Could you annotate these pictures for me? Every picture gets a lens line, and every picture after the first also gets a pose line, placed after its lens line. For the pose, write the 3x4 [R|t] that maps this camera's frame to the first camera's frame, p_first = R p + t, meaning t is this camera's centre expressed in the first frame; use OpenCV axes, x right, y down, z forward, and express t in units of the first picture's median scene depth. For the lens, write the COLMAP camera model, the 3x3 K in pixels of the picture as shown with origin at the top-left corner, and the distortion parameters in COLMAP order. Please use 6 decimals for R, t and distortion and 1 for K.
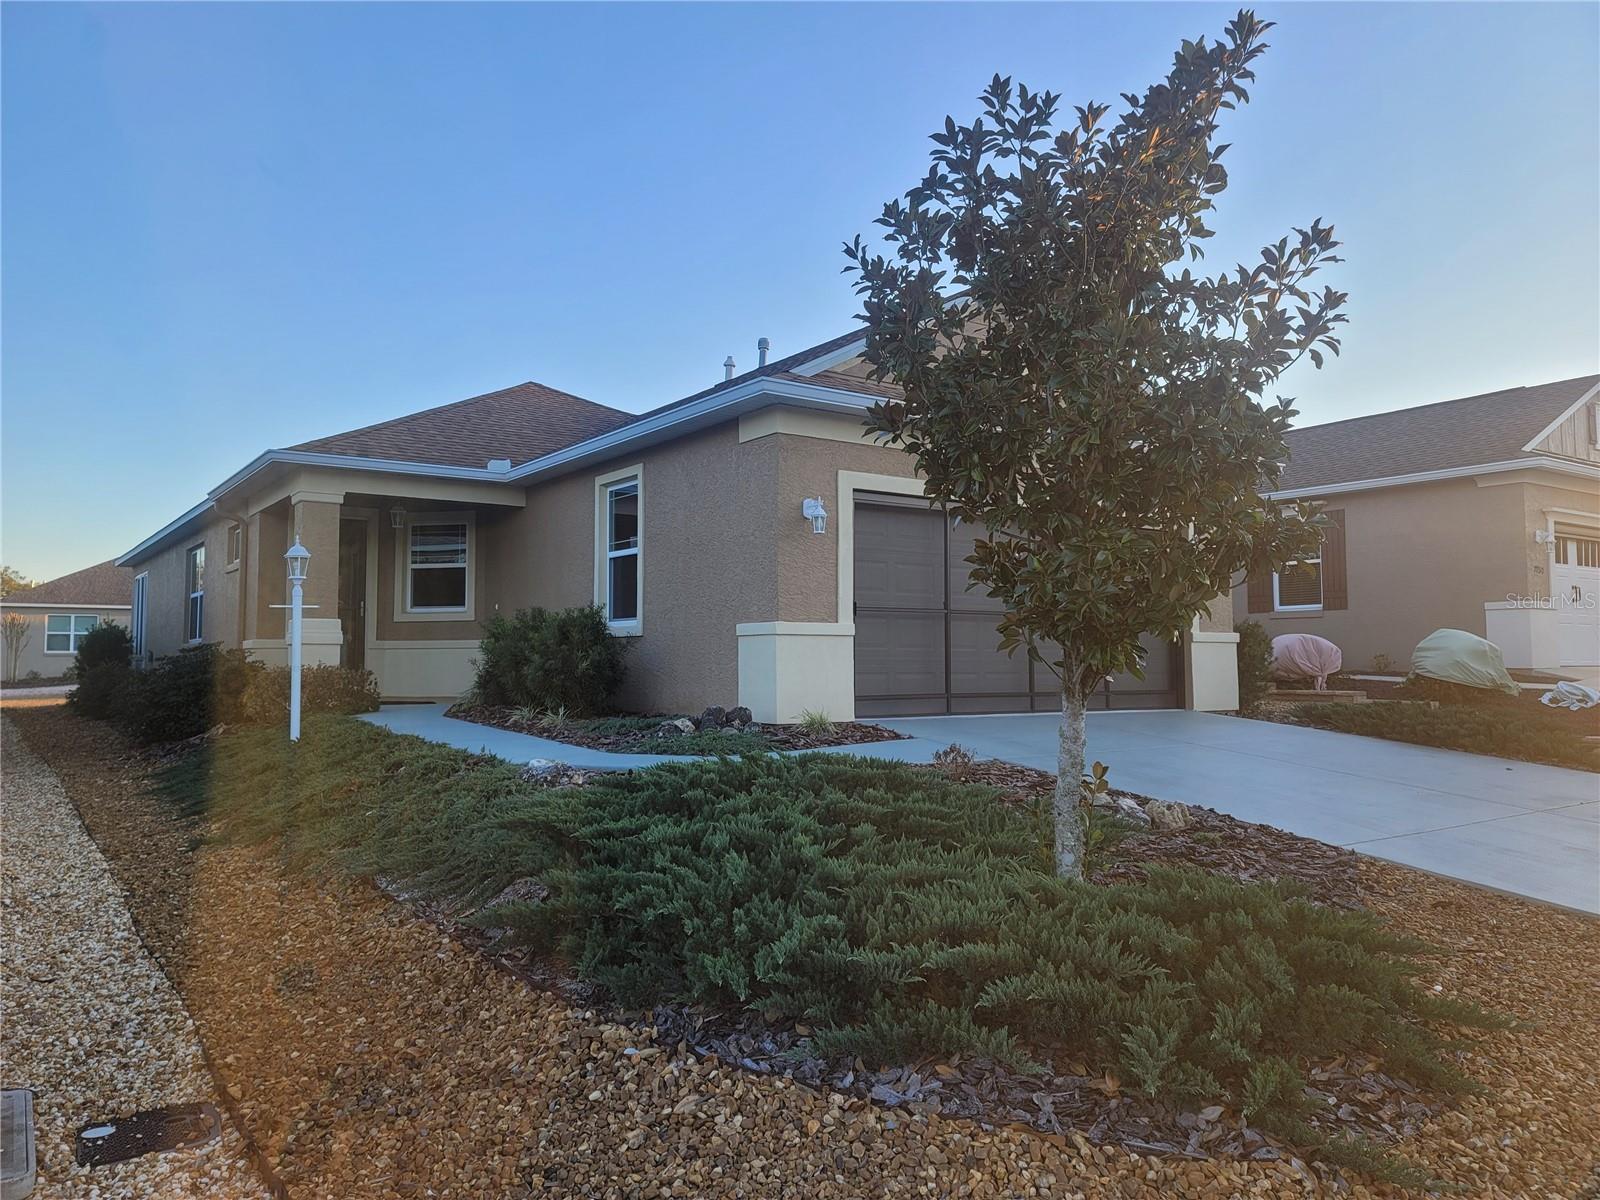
lens RADIAL K [[1171.9, 0, 805.7], [0, 1171.9, 601.2], [0, 0, 1]] dist [0.074342, -0.061729]
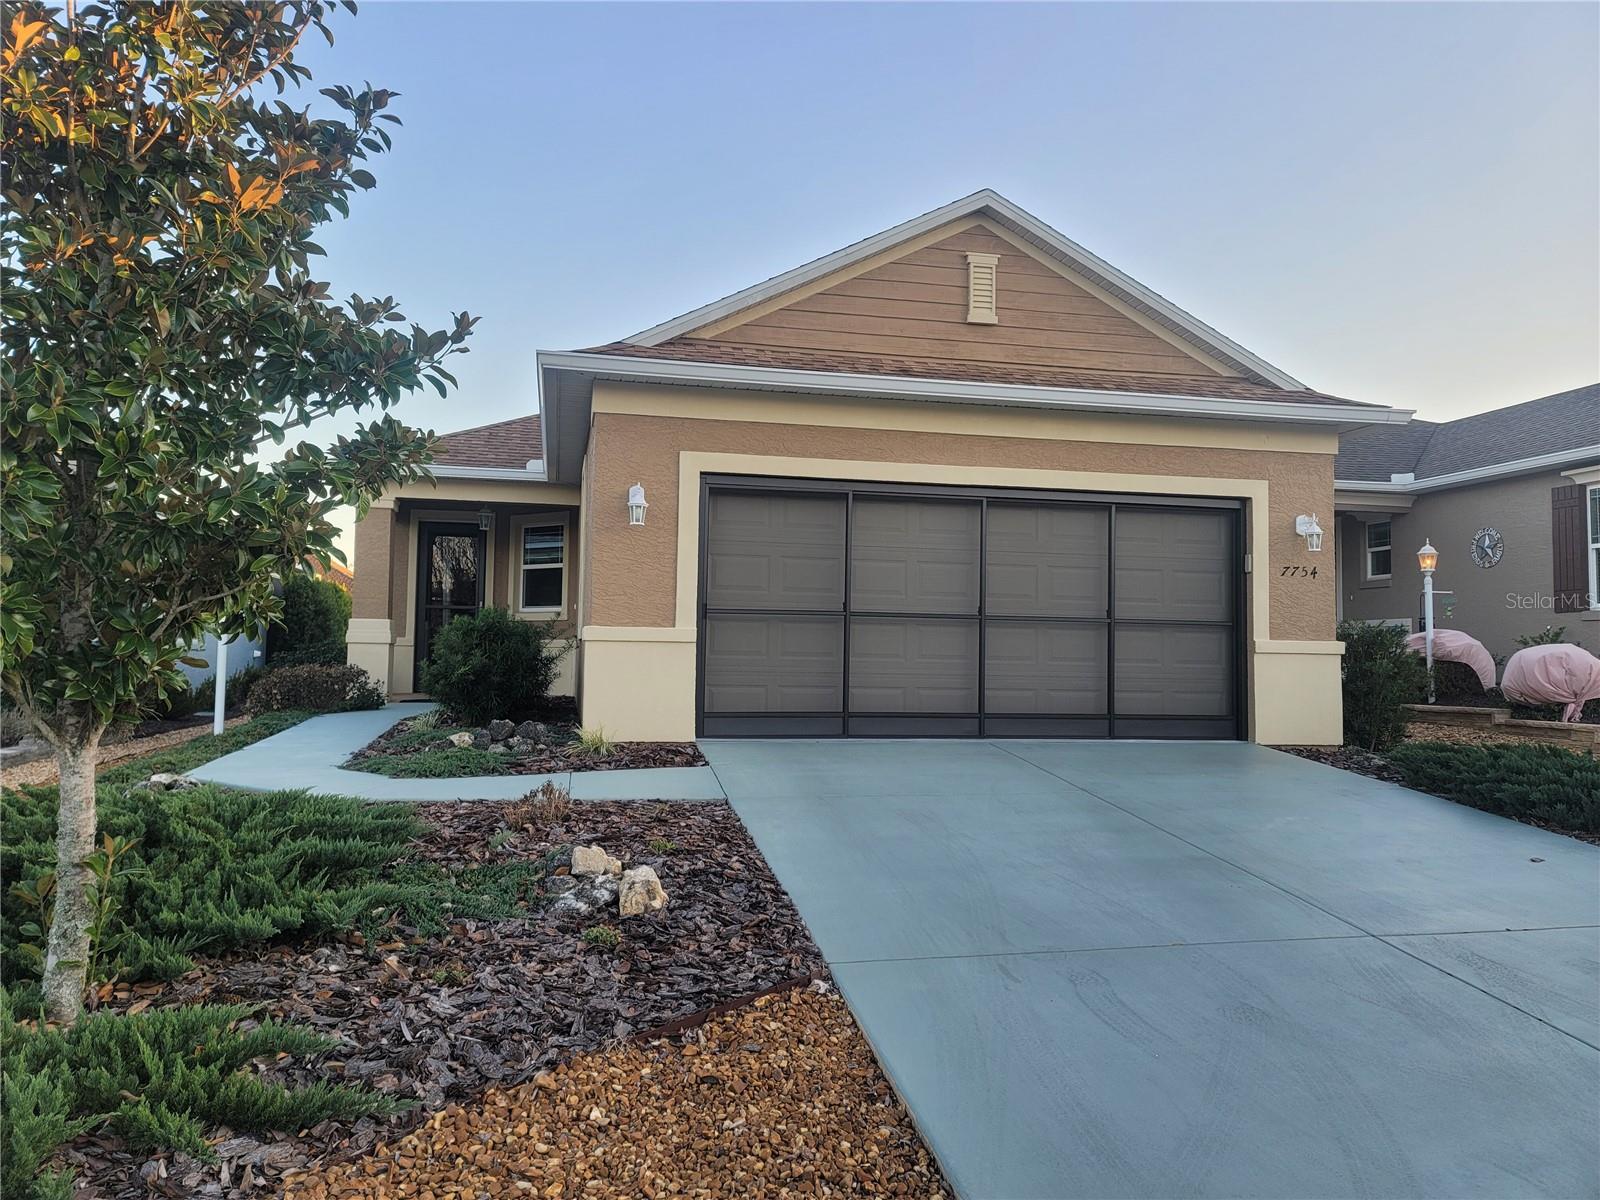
lens RADIAL K [[1171.9, 0, 814.0], [0, 1171.9, 582.9], [0, 0, 1]] dist [0.074342, -0.061729]
pose [[0.921191, -0.007770, -0.389032, 0.455036], [0.003076, 0.999915, -0.012687, -0.002834], [0.389098, 0.010490, 0.921137, 0.235470]]
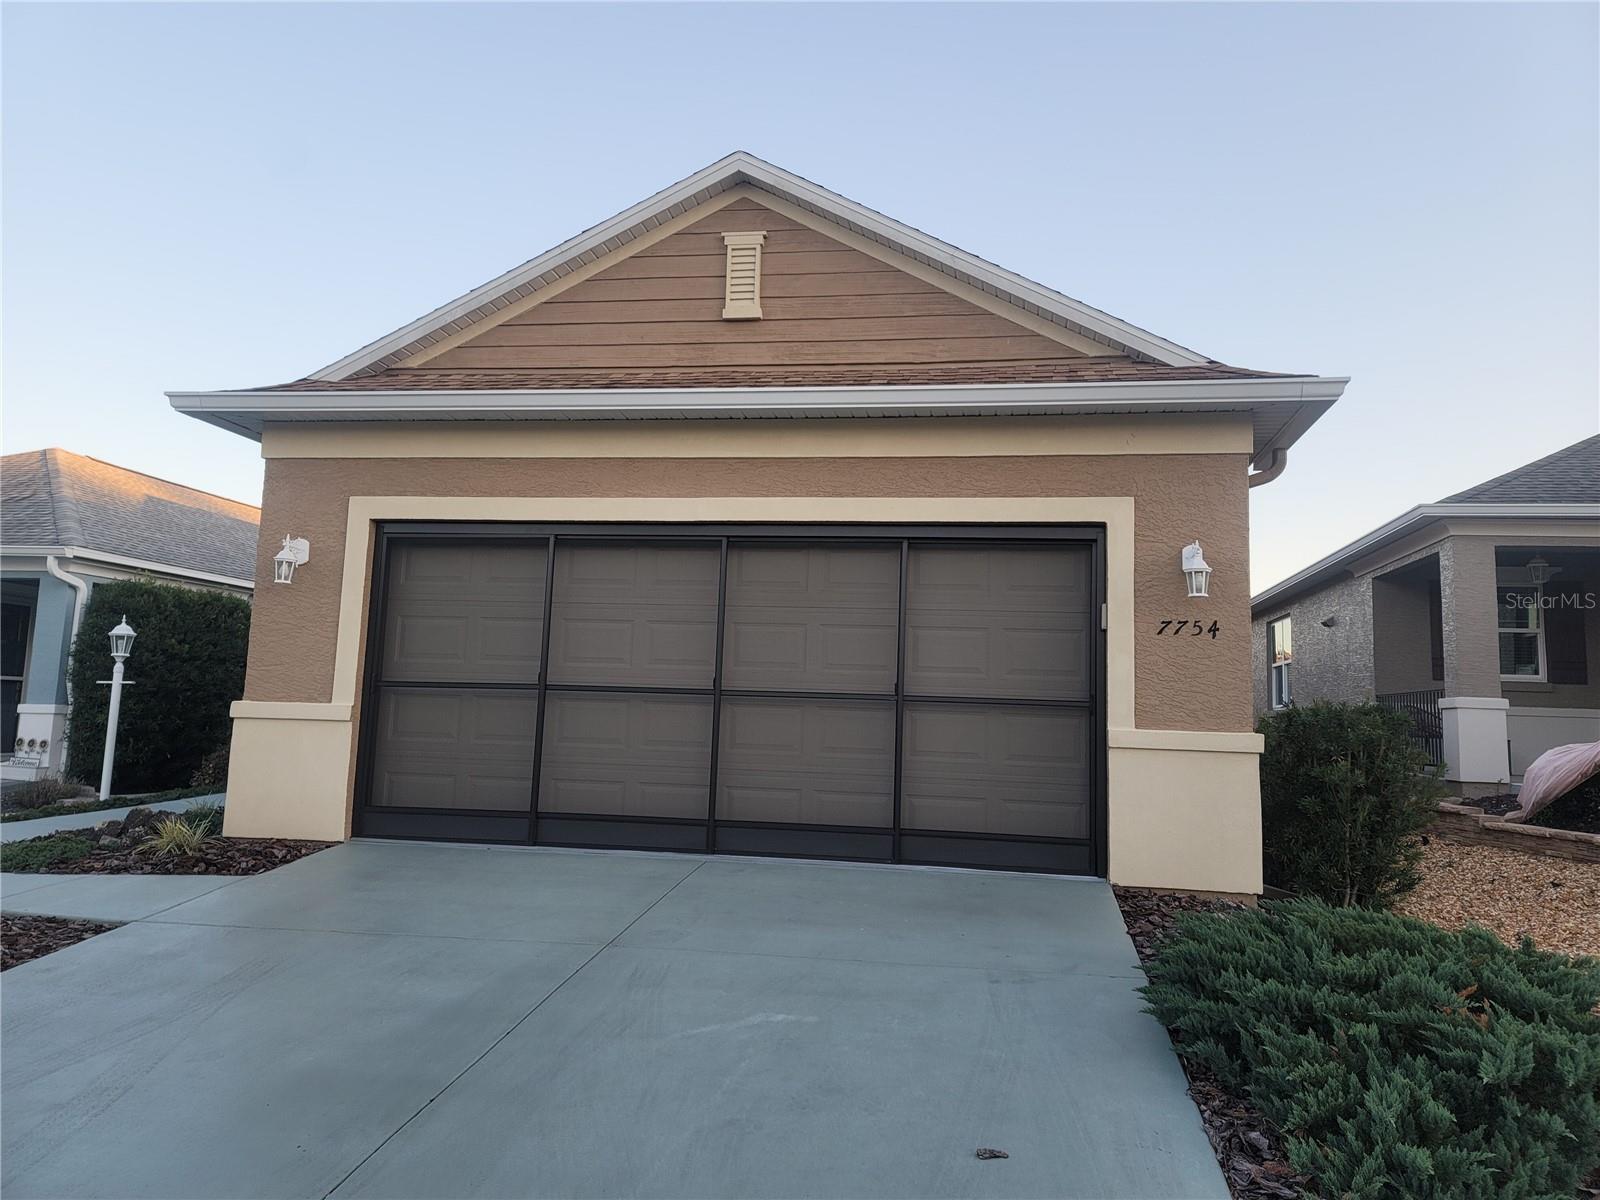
lens RADIAL K [[1171.9, 0, 802.6], [0, 1171.9, 575.8], [0, 0, 1]] dist [0.074342, -0.061729]
pose [[0.709871, -0.064379, -0.701384, 0.753647], [0.001825, 0.995979, -0.089572, 0.006362], [0.704330, 0.062305, 0.707134, 0.669082]]
